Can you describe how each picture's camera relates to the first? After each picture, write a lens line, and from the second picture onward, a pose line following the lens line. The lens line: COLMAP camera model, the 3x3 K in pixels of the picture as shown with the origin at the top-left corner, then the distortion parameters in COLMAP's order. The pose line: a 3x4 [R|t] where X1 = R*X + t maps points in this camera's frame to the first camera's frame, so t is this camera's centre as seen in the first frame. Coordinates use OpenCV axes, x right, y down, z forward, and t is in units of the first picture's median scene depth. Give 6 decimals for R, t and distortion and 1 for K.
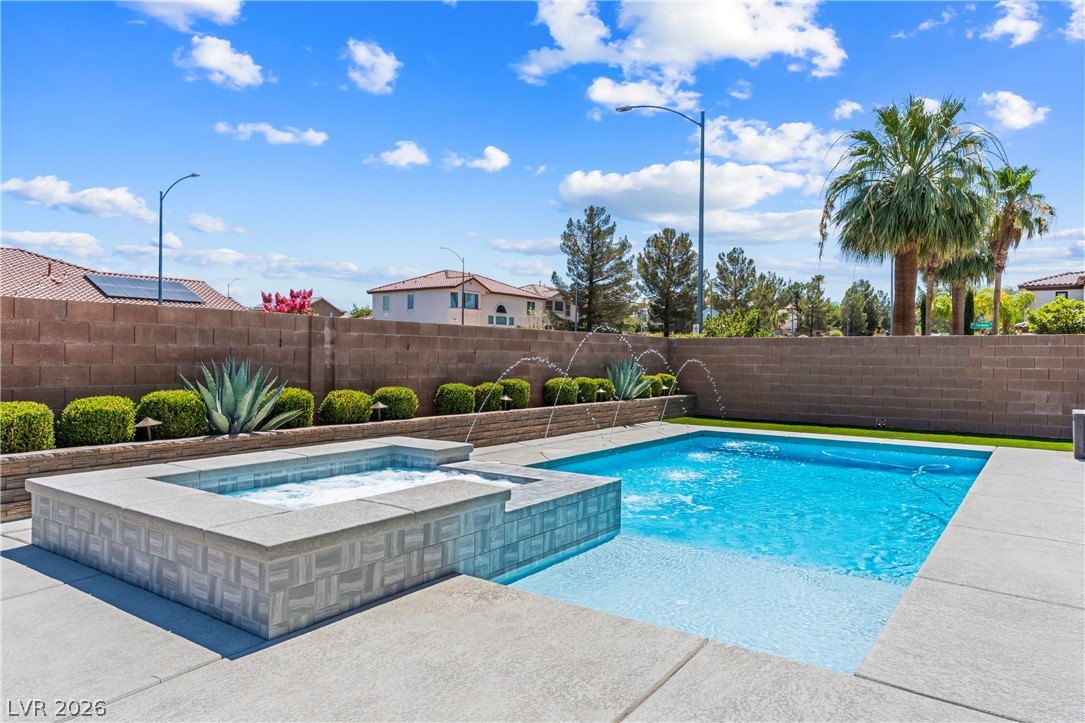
lens RADIAL K [[692.8, 0, 542.5], [0, 692.8, 361.5], [0, 0, 1]] dist [0.001327, 0.000950]
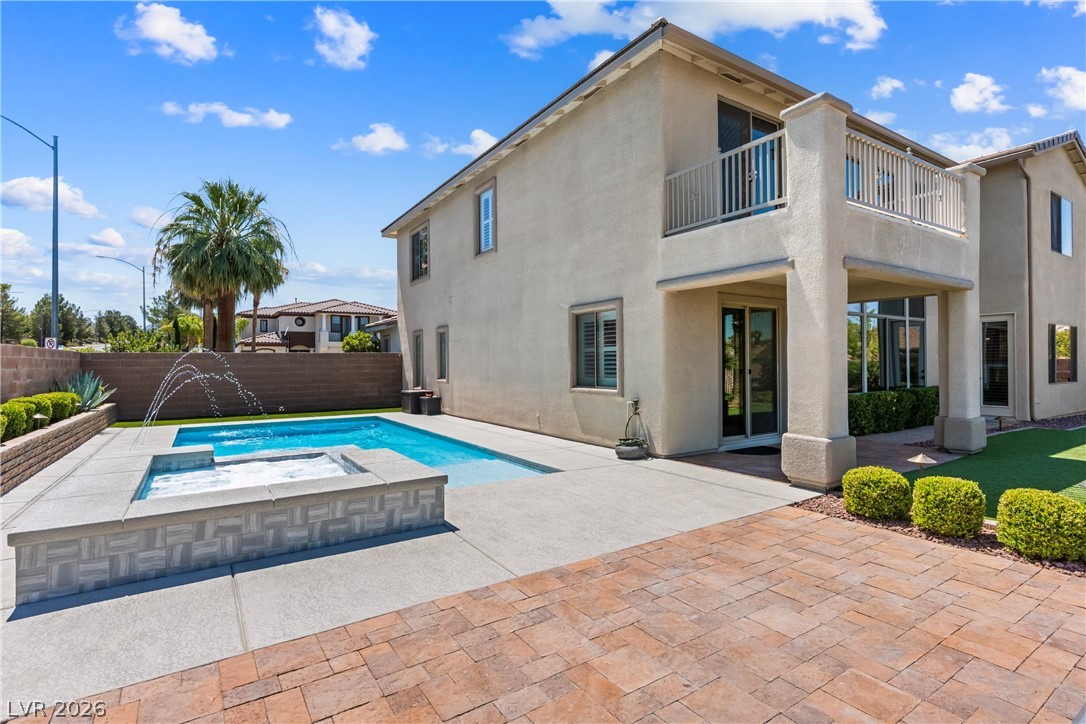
lens RADIAL K [[517.6, 0, 538.2], [0, 517.6, 359.9], [0, 0, 1]] dist [0.003464, 0.000644]
pose [[0.376784, -0.009286, 0.926255, -0.396969], [0.019356, 0.999810, 0.002150, -0.013189], [-0.926099, 0.017118, 0.376892, 0.050150]]
